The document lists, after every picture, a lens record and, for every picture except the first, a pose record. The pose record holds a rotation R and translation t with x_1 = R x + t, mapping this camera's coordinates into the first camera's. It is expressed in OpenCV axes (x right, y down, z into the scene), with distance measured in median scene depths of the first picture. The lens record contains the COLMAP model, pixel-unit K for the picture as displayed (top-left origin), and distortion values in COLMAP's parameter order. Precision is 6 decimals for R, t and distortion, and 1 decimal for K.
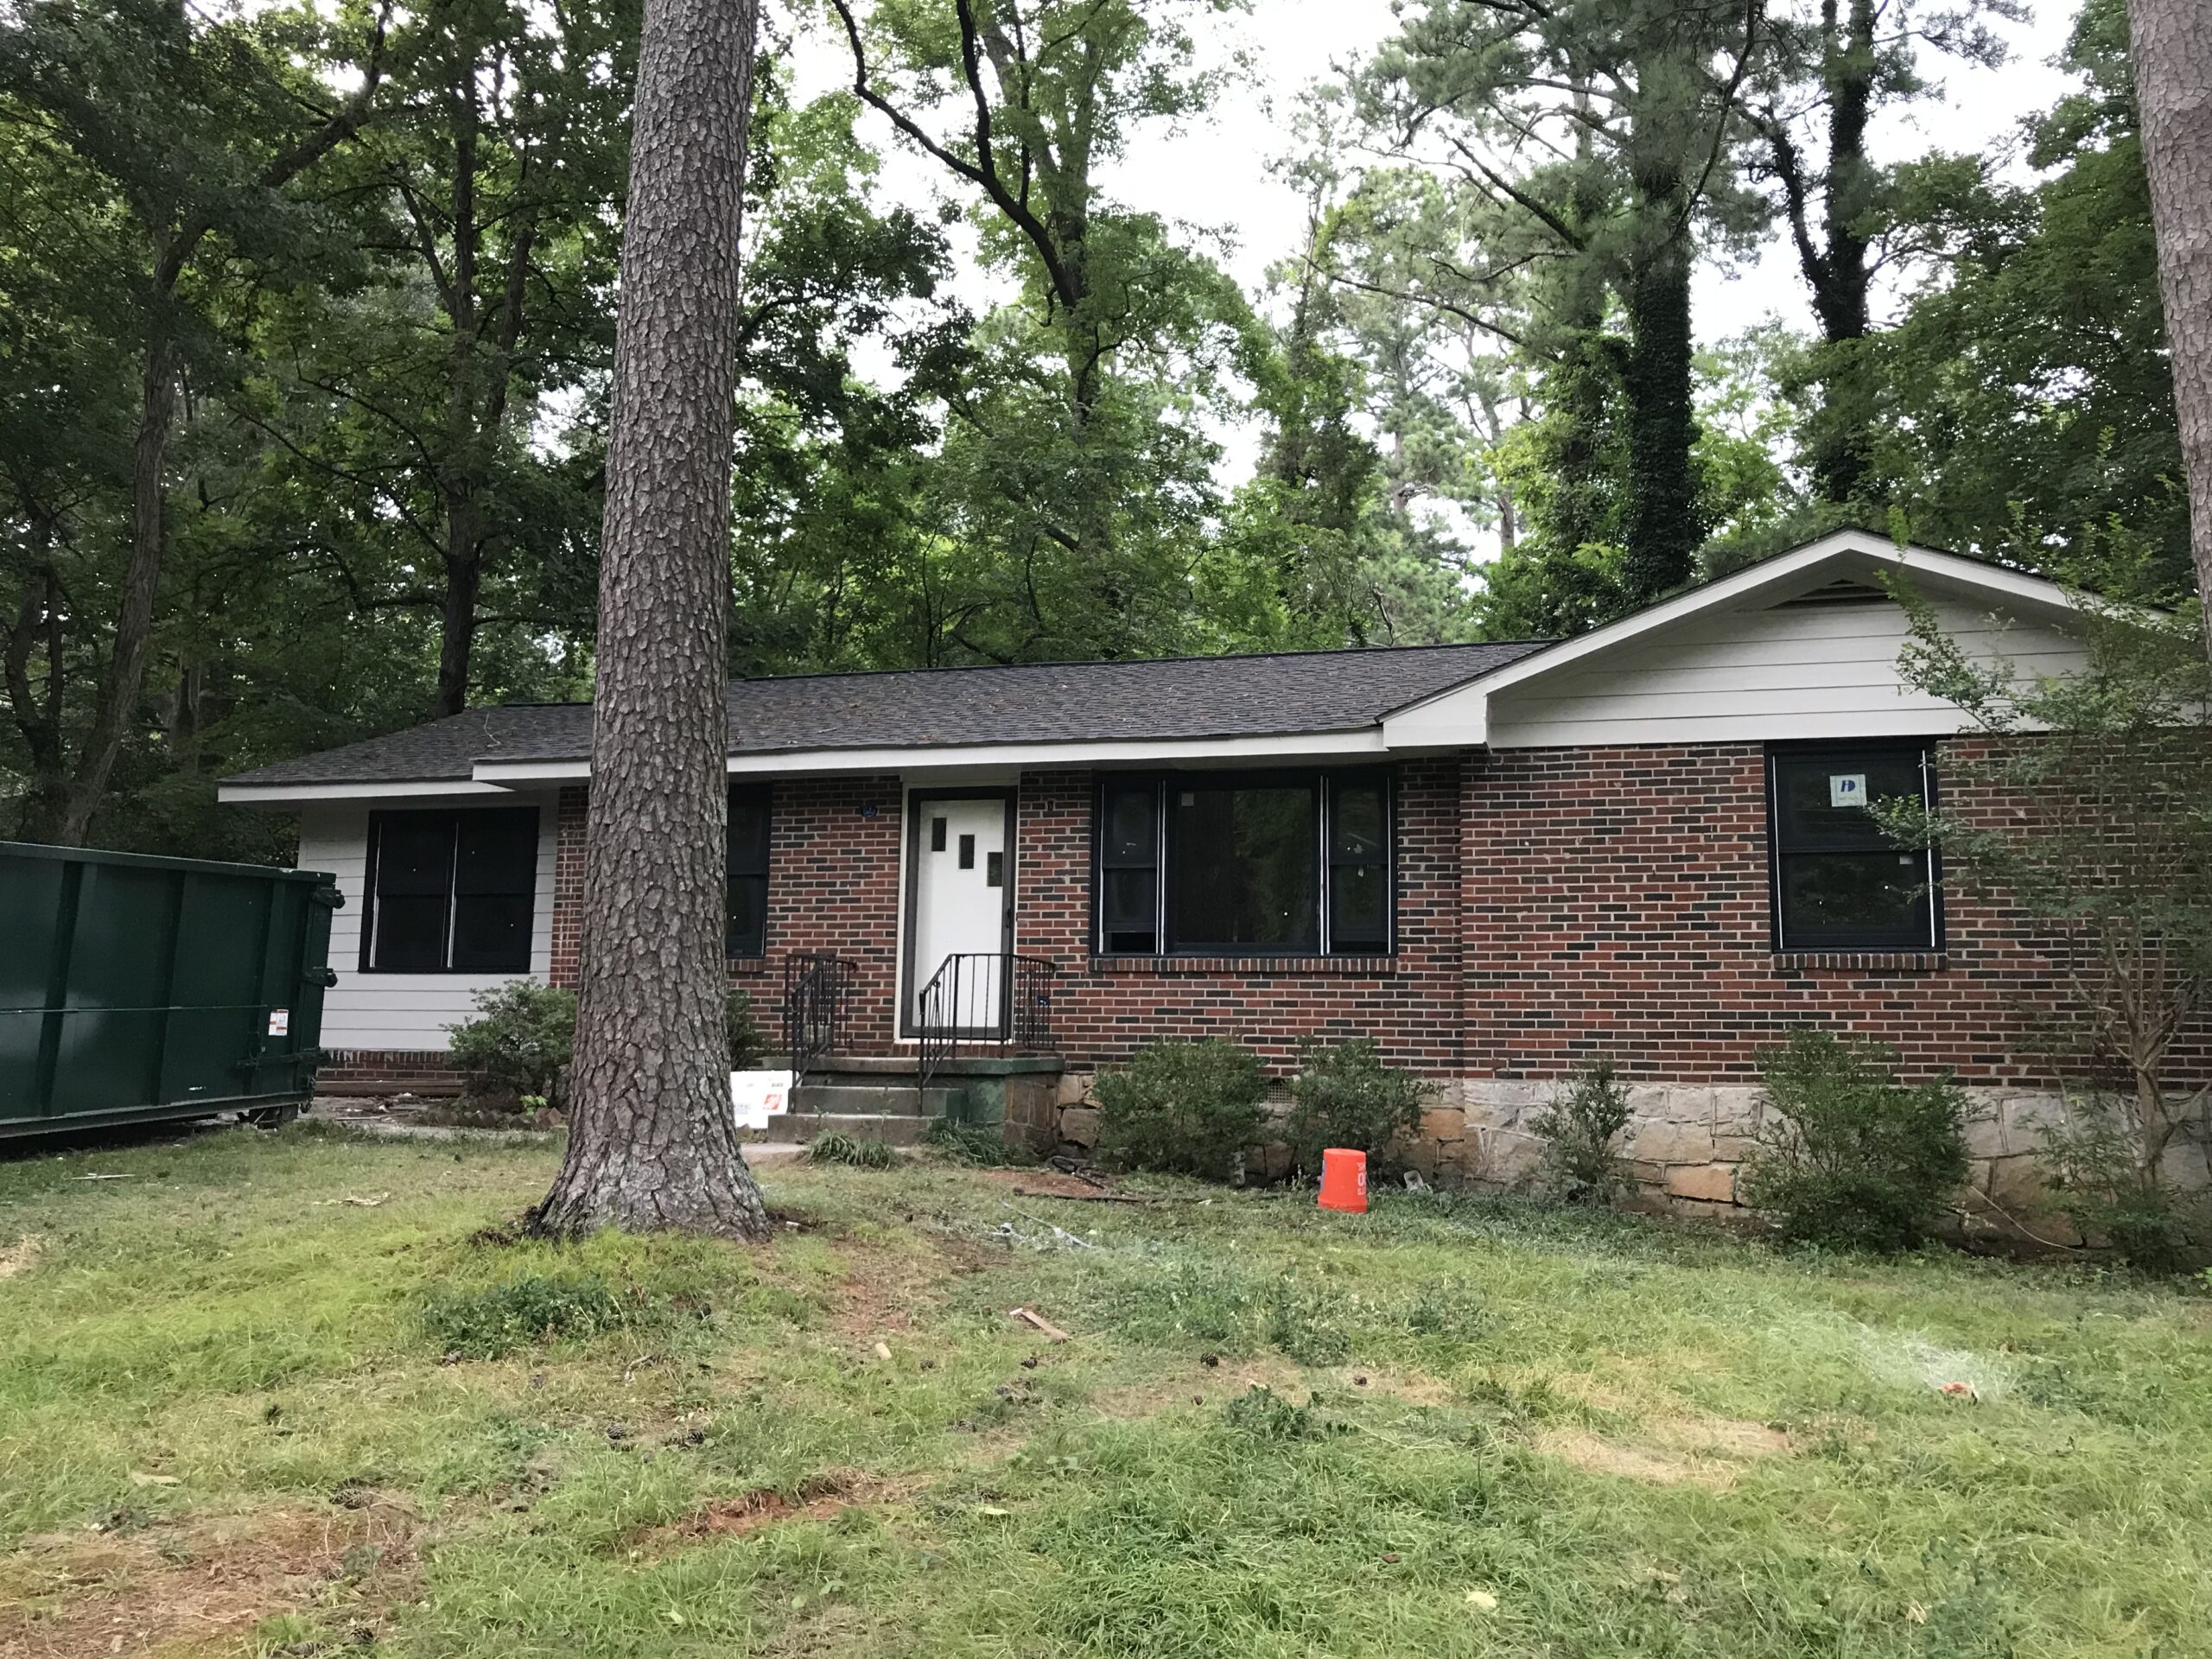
lens RADIAL K [[1806.2, 0, 1104.6], [0, 1806.2, 821.4], [0, 0, 1]] dist [0.032586, -0.034465]
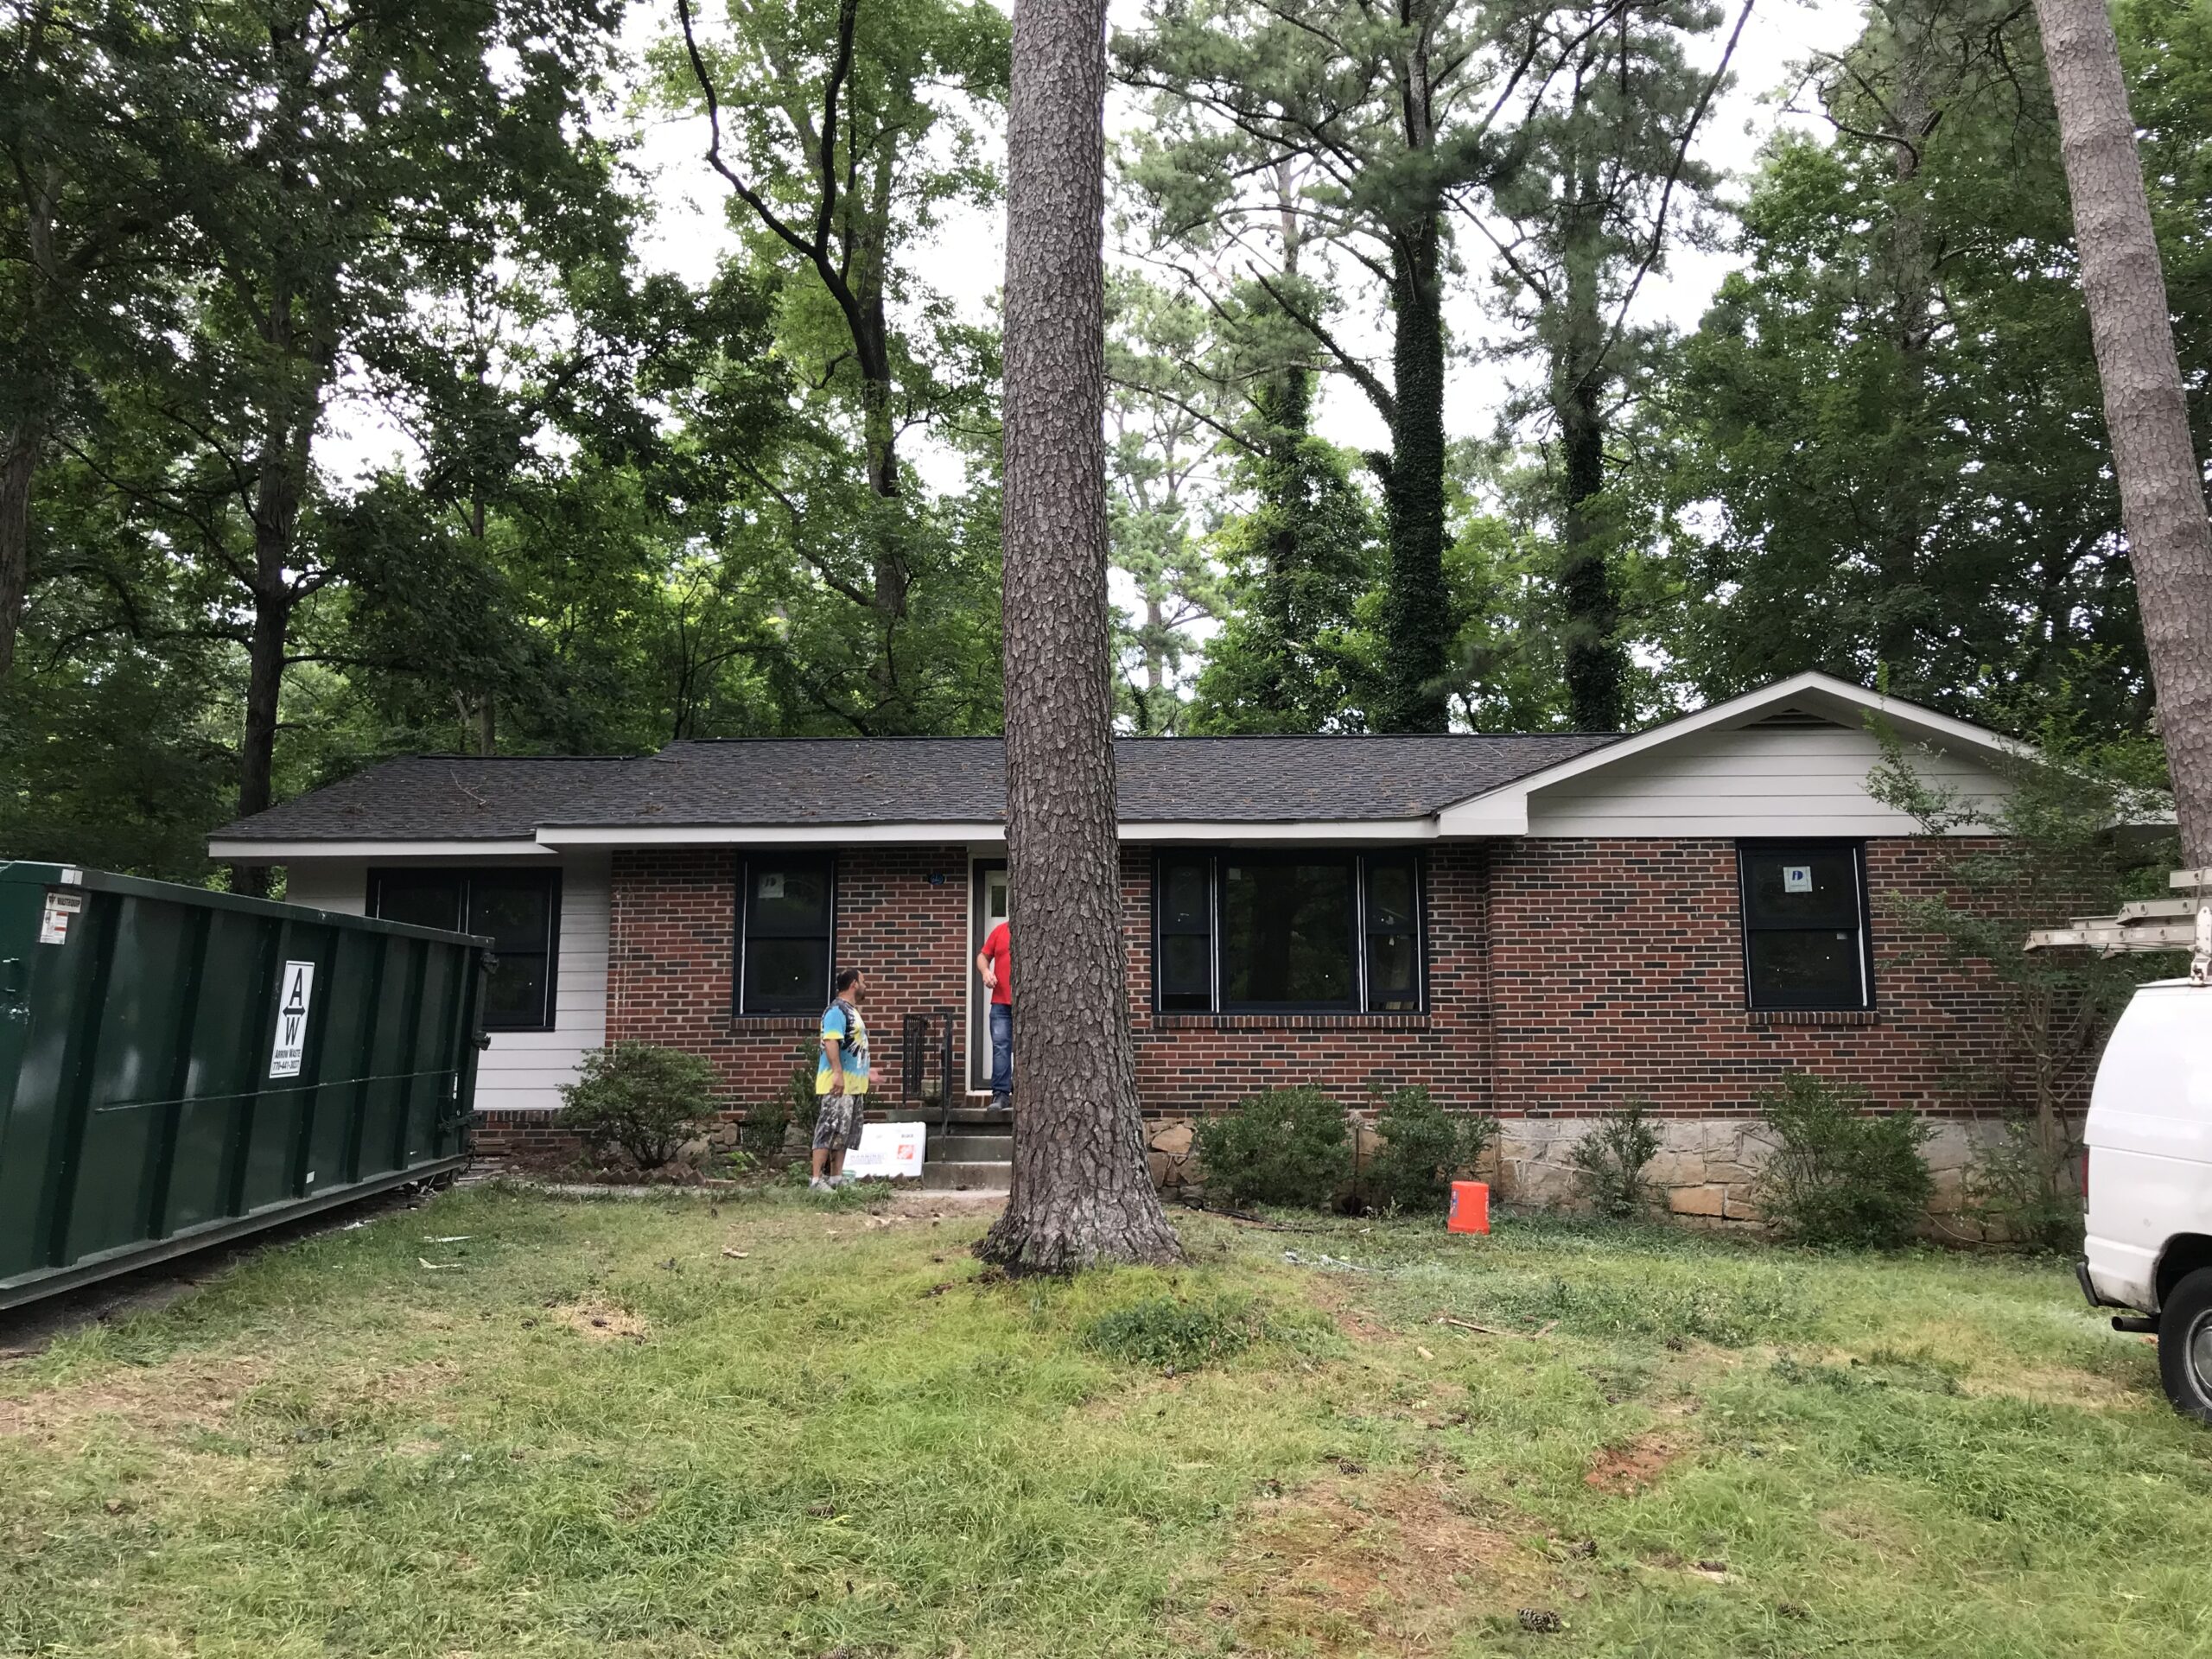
lens RADIAL K [[1806.2, 0, 1116.0], [0, 1806.2, 838.7], [0, 0, 1]] dist [0.032586, -0.034465]
pose [[0.968746, 0.019552, 0.247283, -0.346389], [-0.016651, 0.999766, -0.013815, -0.019794], [-0.247495, 0.009265, 0.968845, -0.082897]]
